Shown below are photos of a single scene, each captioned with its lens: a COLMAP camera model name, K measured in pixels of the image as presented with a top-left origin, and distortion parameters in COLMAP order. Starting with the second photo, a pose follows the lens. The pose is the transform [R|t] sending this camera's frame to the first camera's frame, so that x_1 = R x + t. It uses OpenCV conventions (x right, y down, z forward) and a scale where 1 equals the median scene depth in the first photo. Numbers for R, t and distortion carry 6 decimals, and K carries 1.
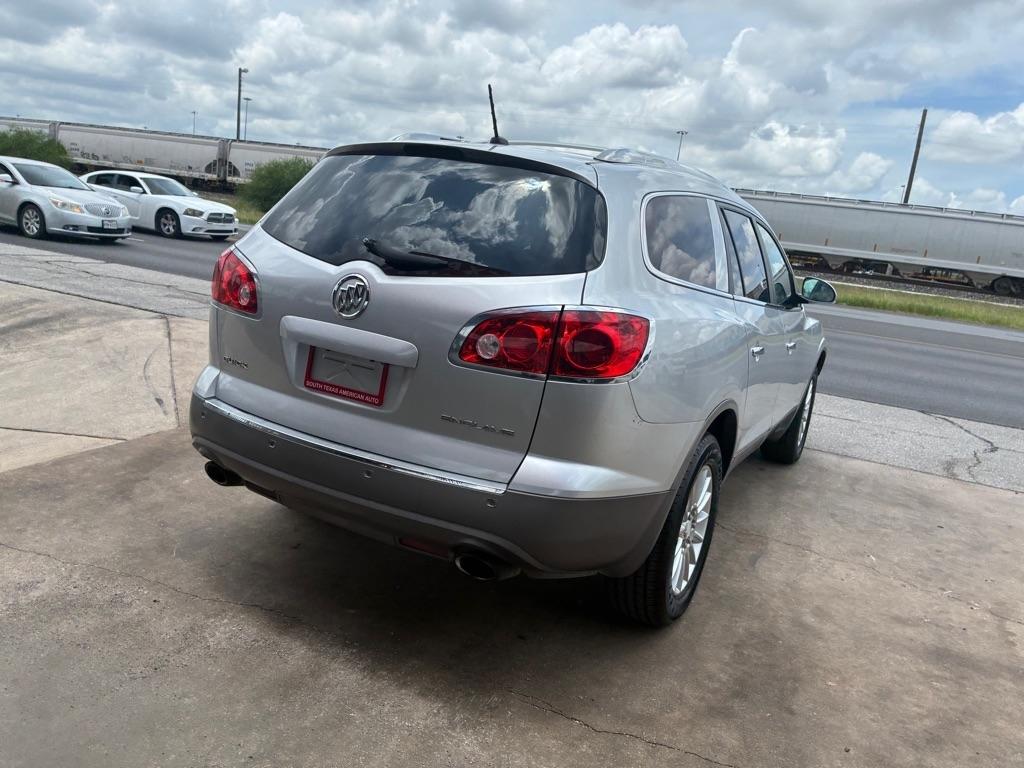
lens RADIAL K [[770.6, 0, 502.4], [0, 770.6, 404.2], [0, 0, 1]] dist [0.059879, -0.082343]
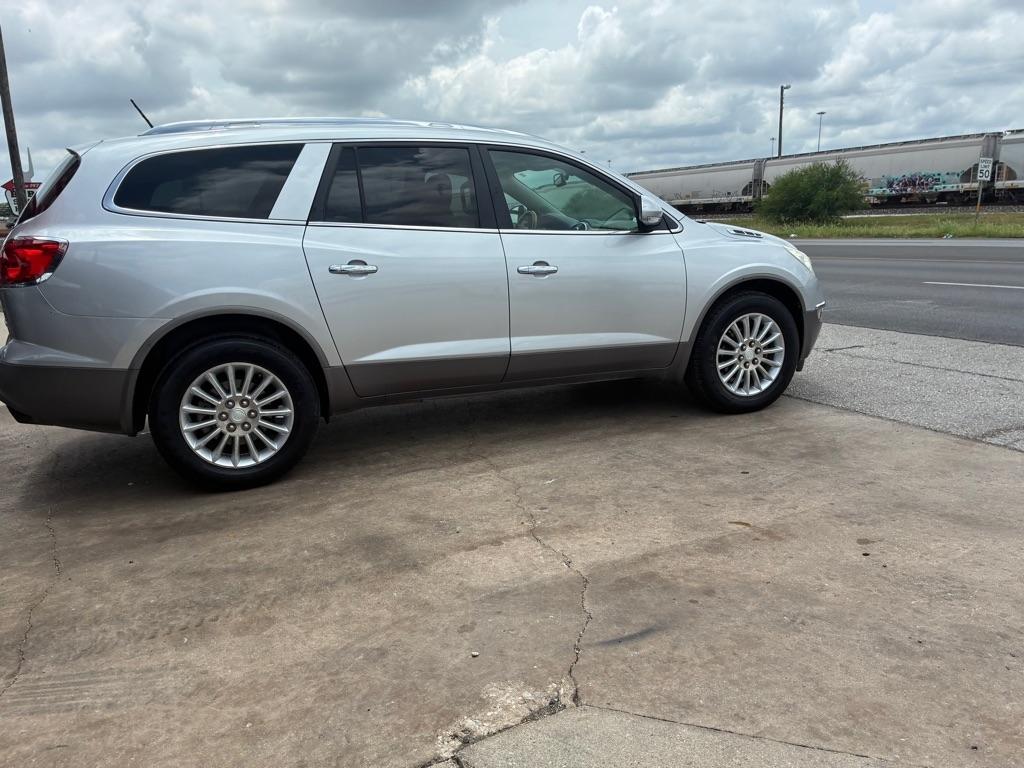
lens RADIAL K [[772.3, 0, 521.4], [0, 772.3, 411.7], [0, 0, 1]] dist [0.055018, -0.073629]
pose [[0.767003, 0.006074, -0.641614, 1.329068], [-0.016103, 0.999822, -0.009785, 0.154221], [0.641441, 0.017837, 0.766965, 0.329172]]
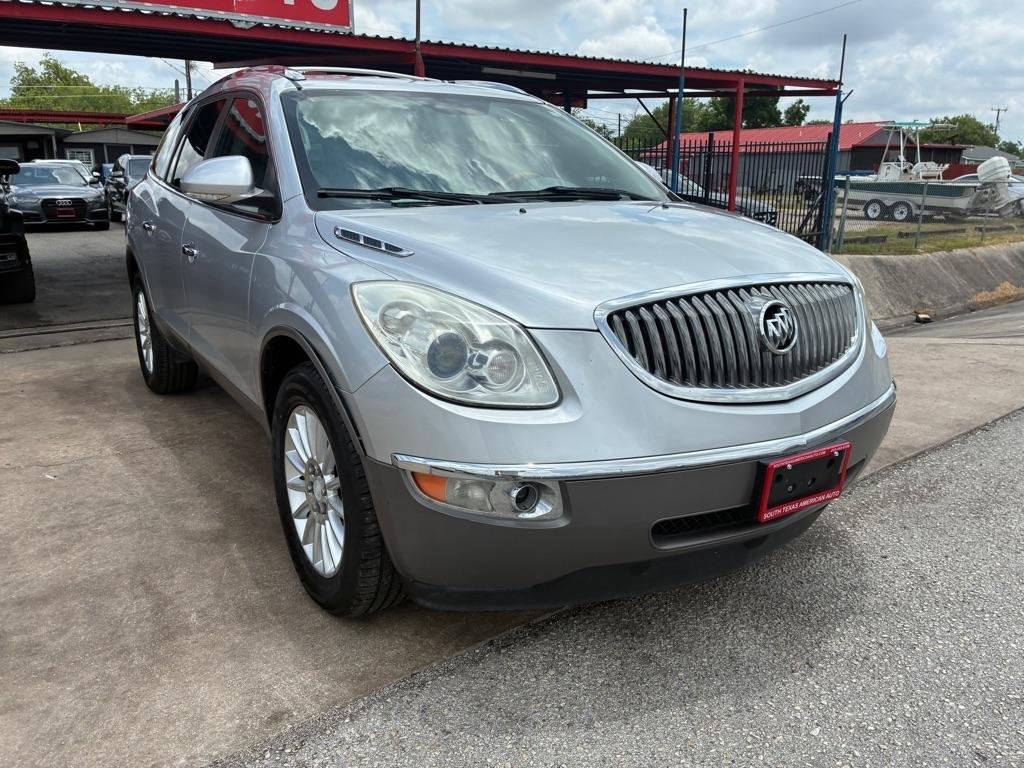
lens RADIAL K [[770.6, 0, 505.6], [0, 770.6, 398.1], [0, 0, 1]] dist [0.059879, -0.082343]
pose [[-0.474251, 0.120839, -0.872057, 1.238695], [-0.254086, 0.929599, 0.266992, -0.305546], [0.842927, 0.348199, -0.410160, 2.214688]]
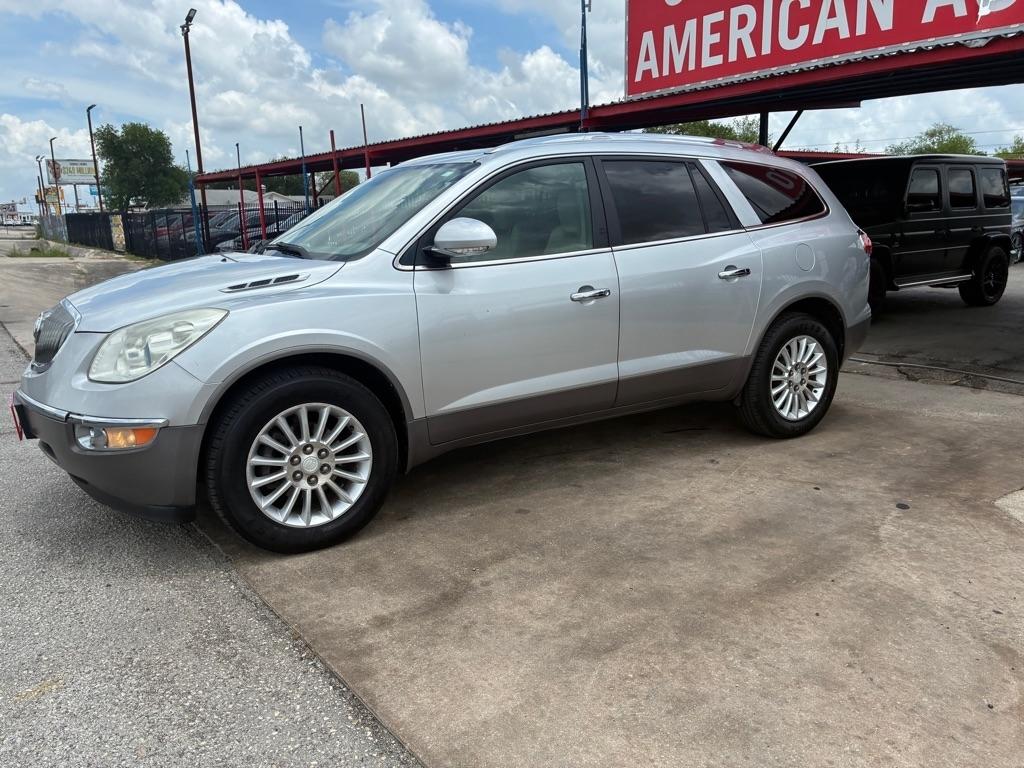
lens RADIAL K [[772.3, 0, 506.1], [0, 772.3, 388.9], [0, 0, 1]] dist [0.055018, -0.073629]
pose [[-0.868099, -0.210595, 0.449504, -0.477695], [0.021269, 0.888932, 0.457545, -0.648011], [-0.495935, 0.406755, -0.767202, 2.661861]]
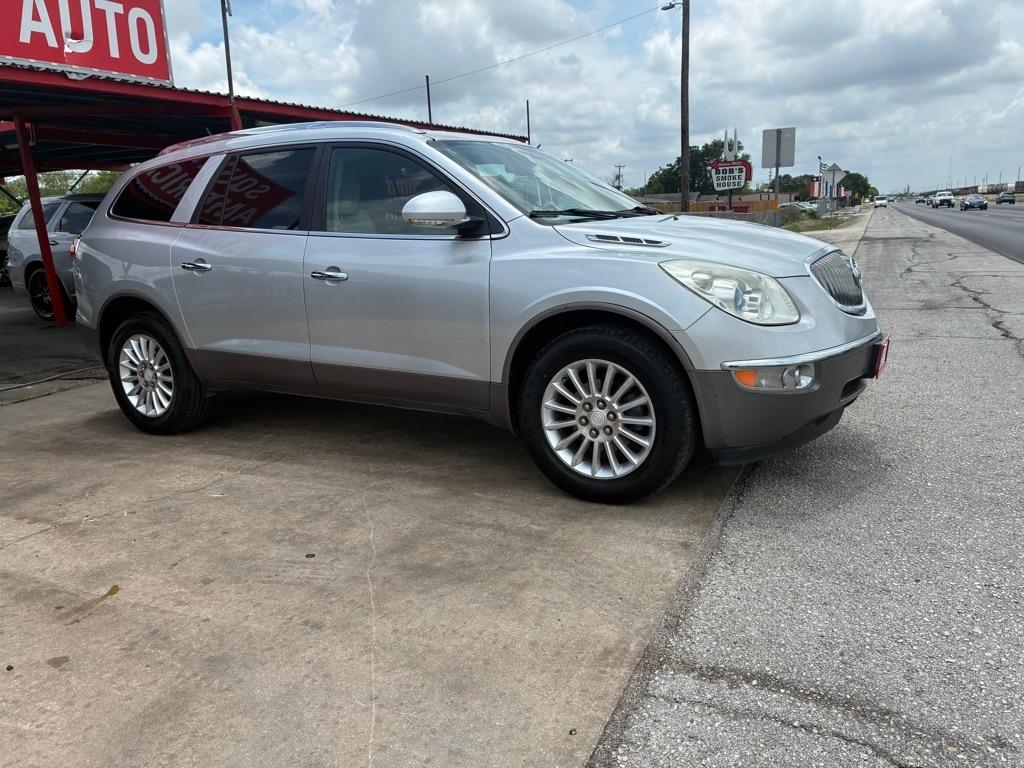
lens RADIAL K [[772.3, 0, 498.8], [0, 772.3, 388.9], [0, 0, 1]] dist [0.055018, -0.073629]
pose [[-0.037794, 0.093744, -0.994879, 1.722927], [-0.186435, 0.977448, 0.099183, -0.098300], [0.981740, 0.189229, -0.019464, 1.672982]]
